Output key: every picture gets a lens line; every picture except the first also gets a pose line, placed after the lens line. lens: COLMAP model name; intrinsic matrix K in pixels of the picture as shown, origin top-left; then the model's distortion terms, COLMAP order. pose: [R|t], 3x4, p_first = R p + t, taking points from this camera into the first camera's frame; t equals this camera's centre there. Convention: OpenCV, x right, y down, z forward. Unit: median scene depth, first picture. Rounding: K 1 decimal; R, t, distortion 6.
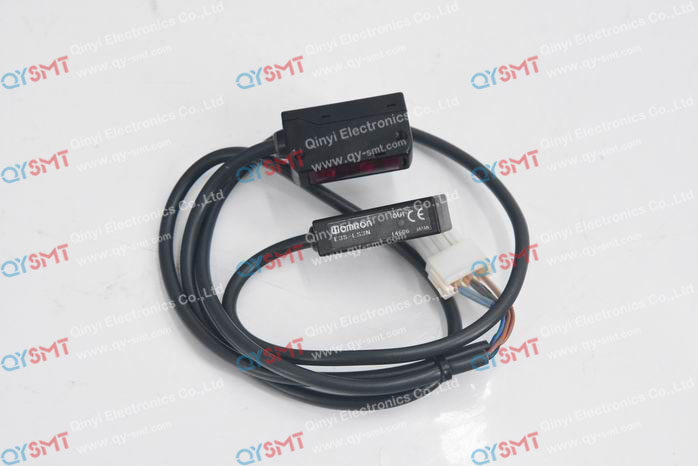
lens RADIAL K [[1607.7, 0, 349.0], [0, 1607.7, 233.0], [0, 0, 1]] dist [-0.002577, -0.028194]
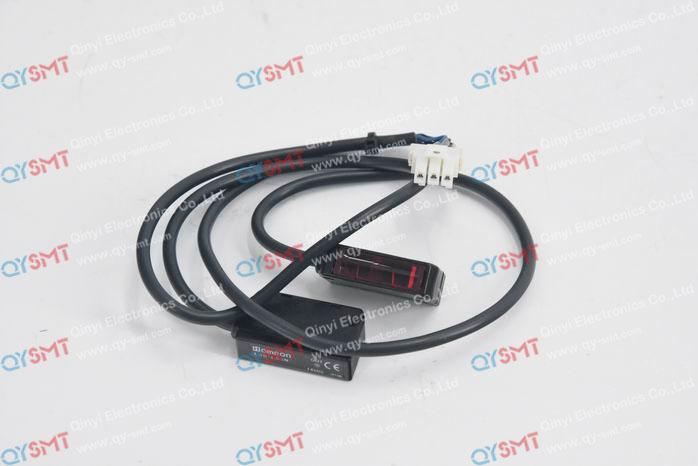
lens RADIAL K [[1607.8, 0, 349.0], [0, 1607.8, 233.0], [0, 0, 1]] dist [-0.009417, 0.003834]
pose [[1.000000, 0.000108, 0.000006, 0.000007], [-0.000108, 1.000000, 0.000041, -0.116969], [-0.000006, -0.000041, 1.000000, 0.000141]]
